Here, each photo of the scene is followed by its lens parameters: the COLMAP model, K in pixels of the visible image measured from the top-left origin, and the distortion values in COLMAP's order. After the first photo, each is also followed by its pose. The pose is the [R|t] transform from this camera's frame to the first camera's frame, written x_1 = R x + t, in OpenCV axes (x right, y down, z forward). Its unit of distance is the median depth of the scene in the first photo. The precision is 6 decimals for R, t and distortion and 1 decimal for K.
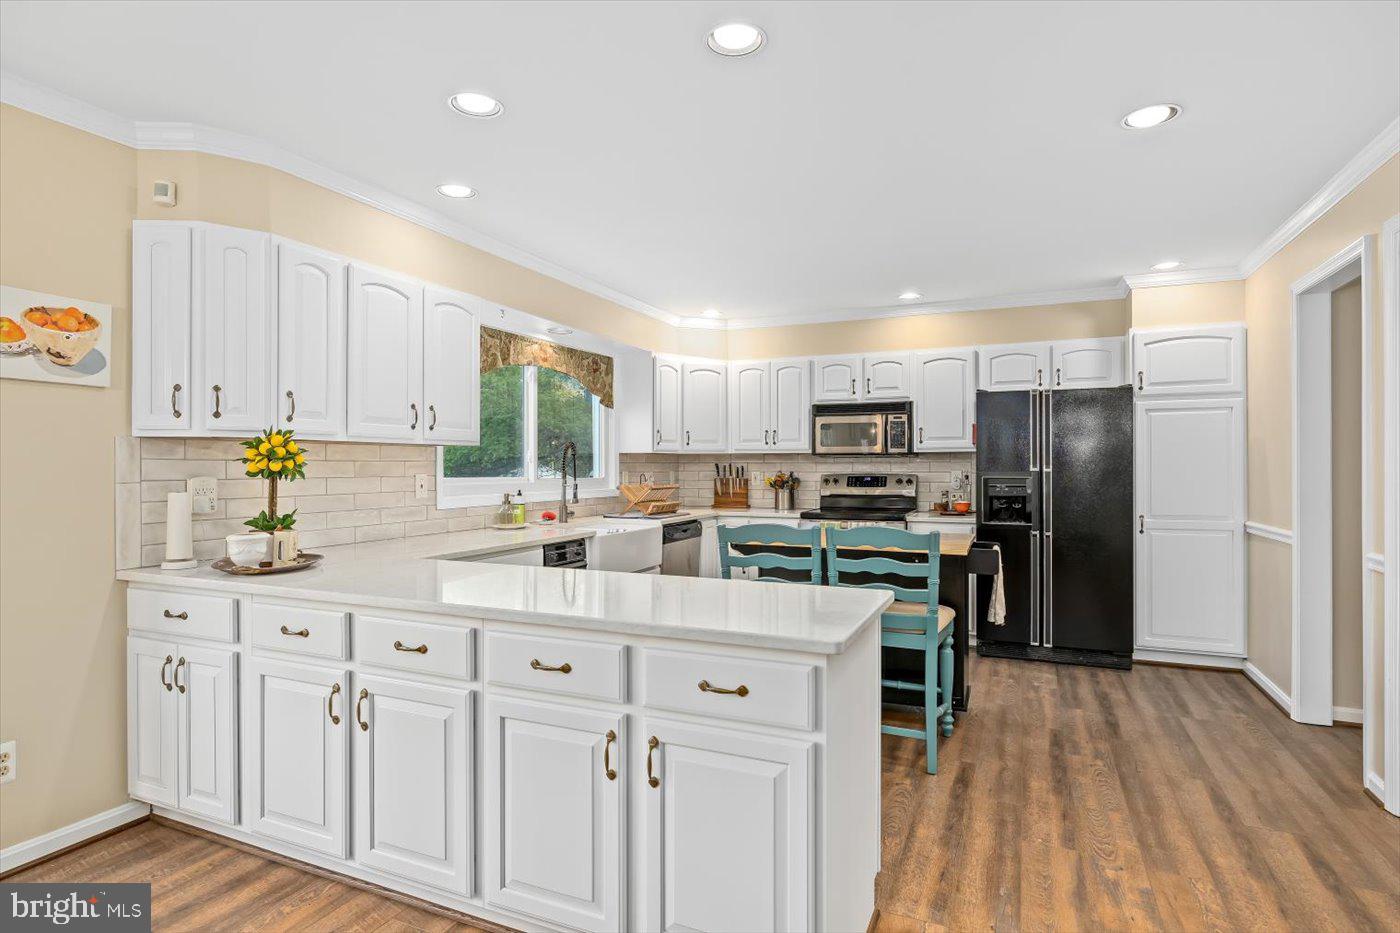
lens RADIAL K [[738.6, 0, 700.0], [0, 738.6, 466.5], [0, 0, 1]] dist [-0.003522, -0.000909]
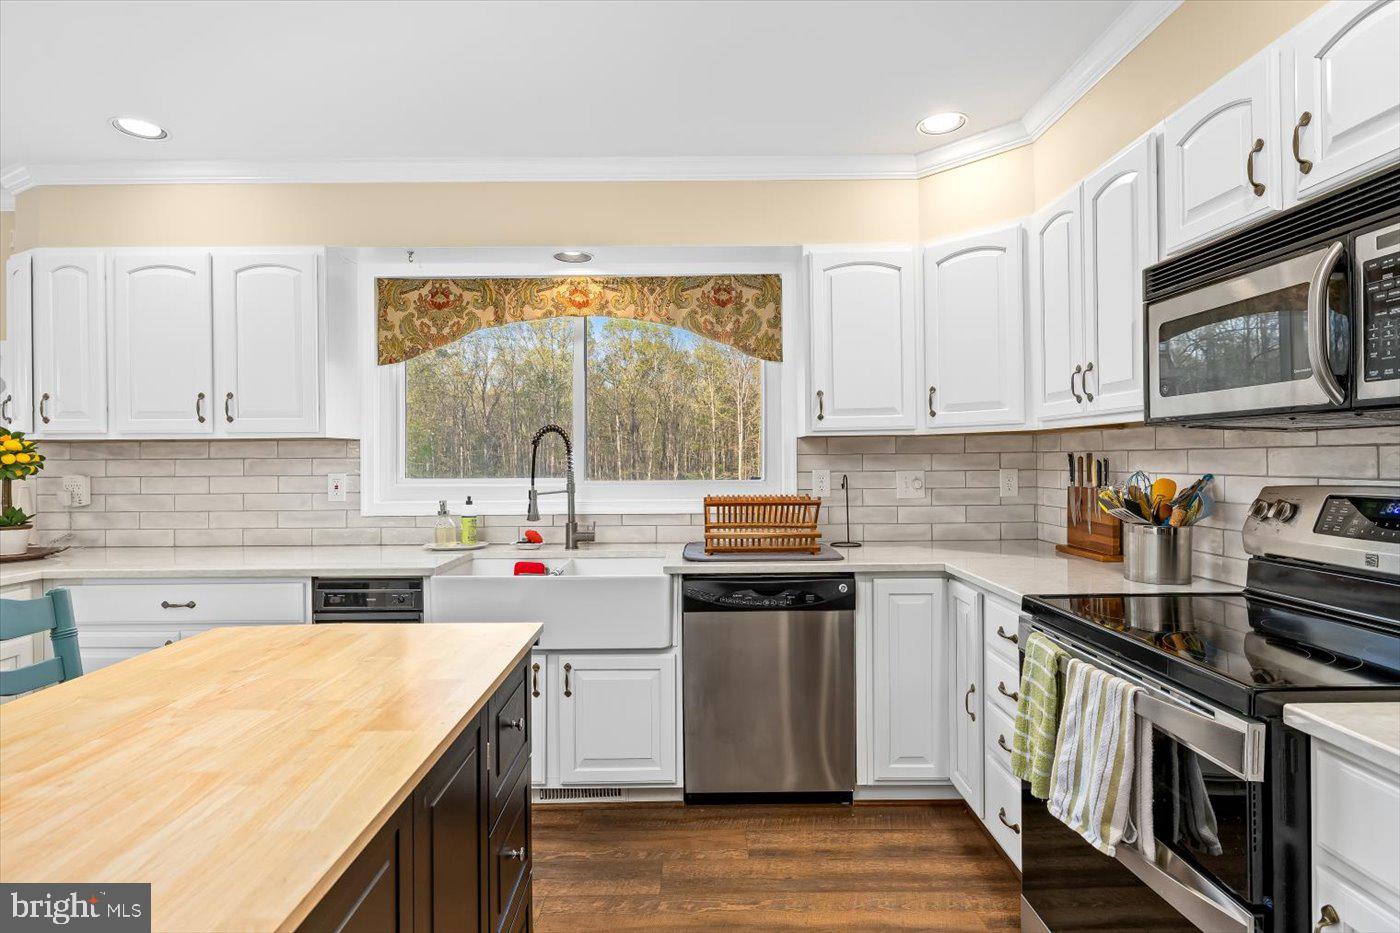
lens RADIAL K [[713.2, 0, 696.4], [0, 713.2, 461.6], [0, 0, 1]] dist [-0.001562, 0.000701]
pose [[0.406350, -0.000072, -0.913718, 0.441914], [0.006092, 0.999978, 0.002630, -0.002088], [0.913697, -0.006635, 0.406341, 0.856066]]
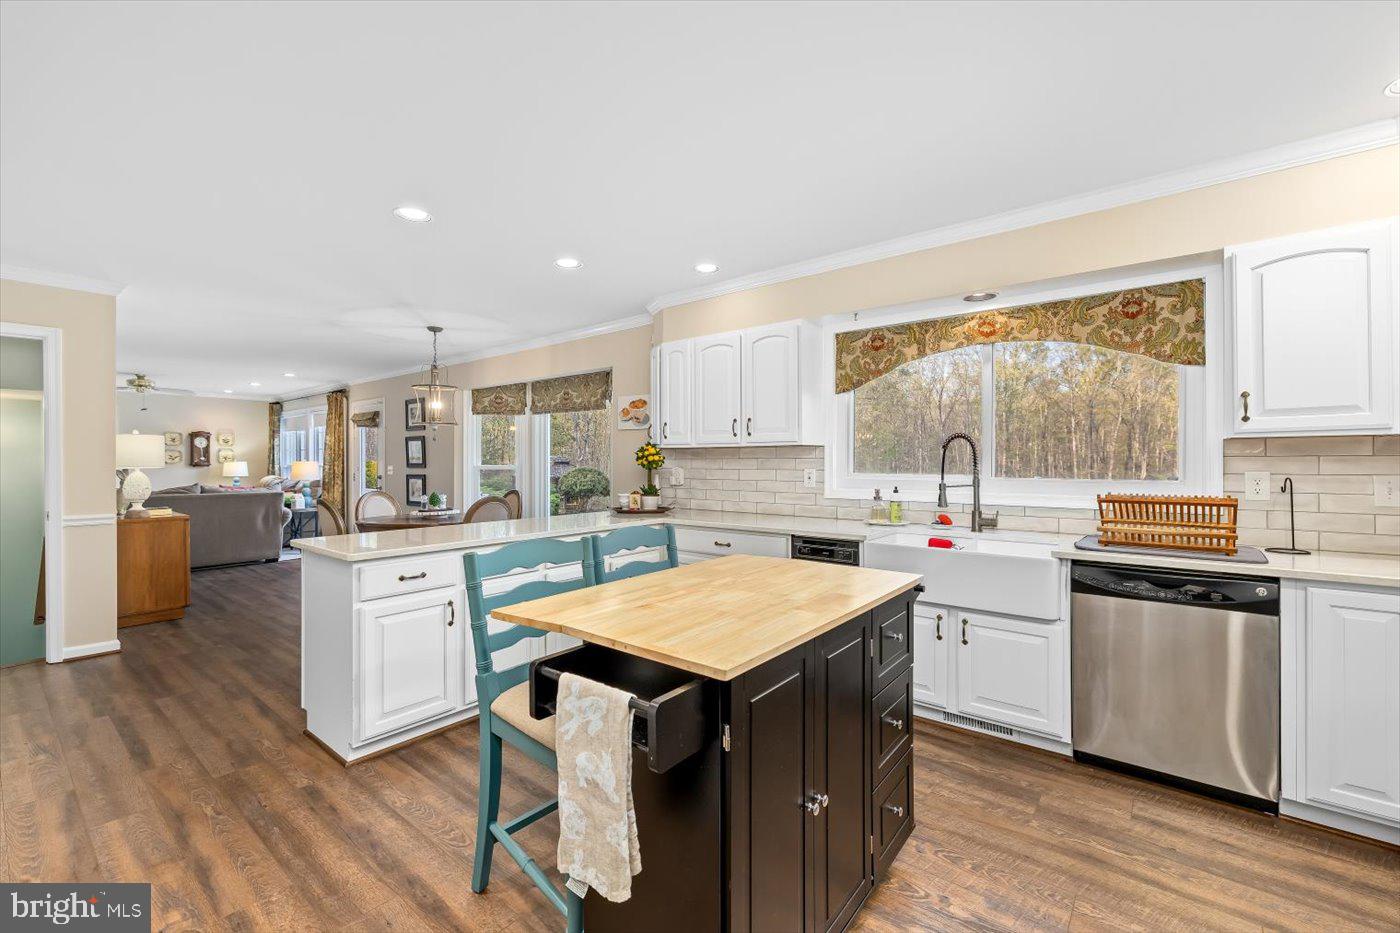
lens RADIAL K [[588.2, 0, 694.7], [0, 588.2, 457.5], [0, 0, 1]] dist [0.000557, -0.000082]
pose [[-0.267798, -0.004841, -0.963463, 0.530567], [0.000333, 0.999987, -0.005117, -0.002484], [0.963475, -0.001691, -0.267793, 0.885203]]
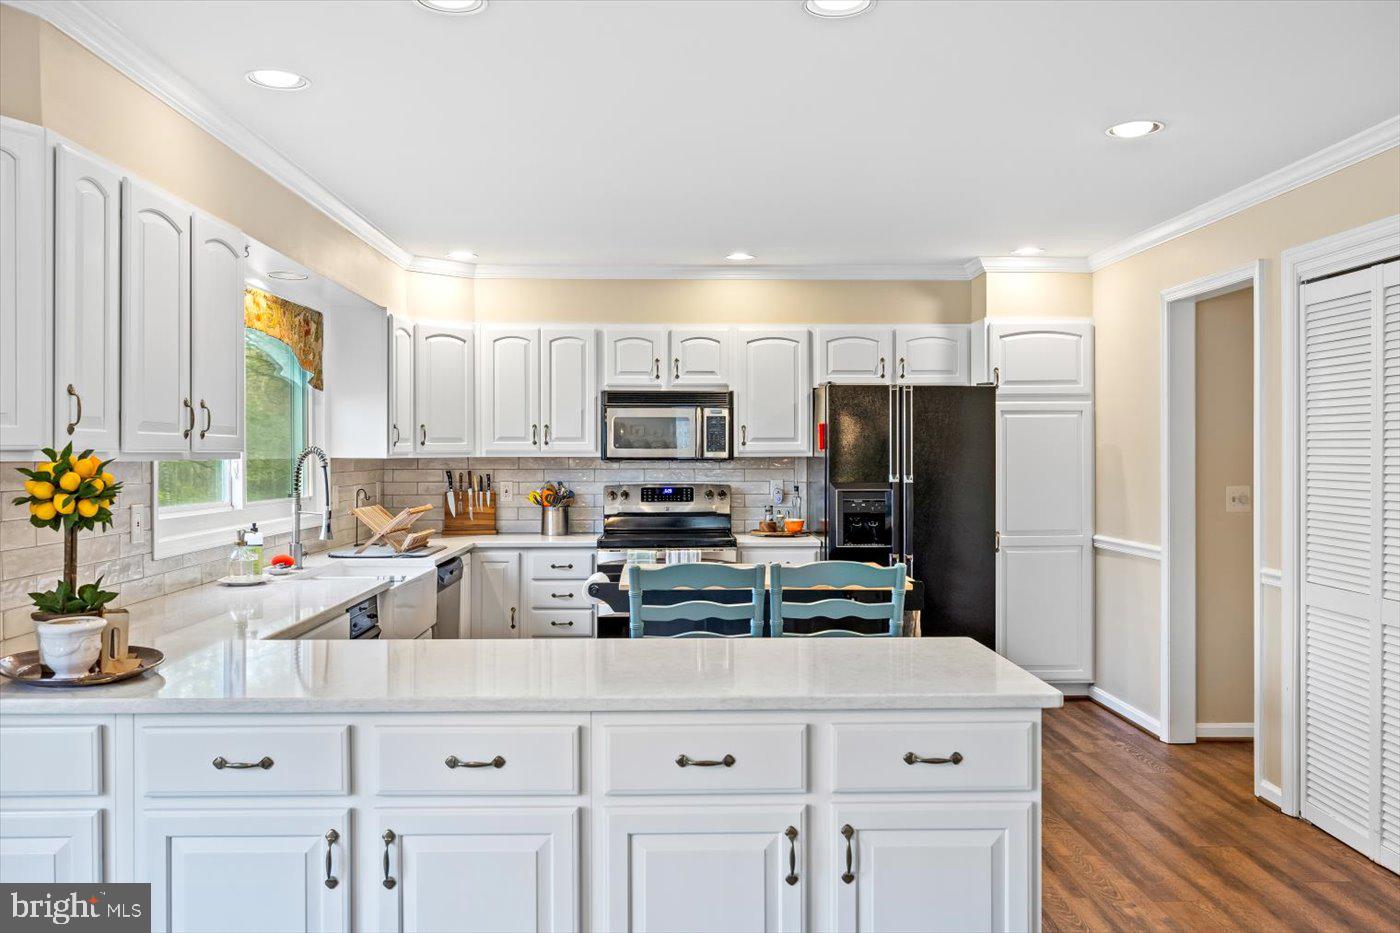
lens RADIAL K [[1104.8, 0, 693.8], [0, 1104.8, 460.9], [0, 0, 1]] dist [-0.003930, -0.001763]
pose [[0.904901, -0.003694, 0.425605, -0.285835], [0.001236, 0.999981, 0.006051, -0.025959], [-0.425620, -0.004950, 0.904889, -0.035123]]
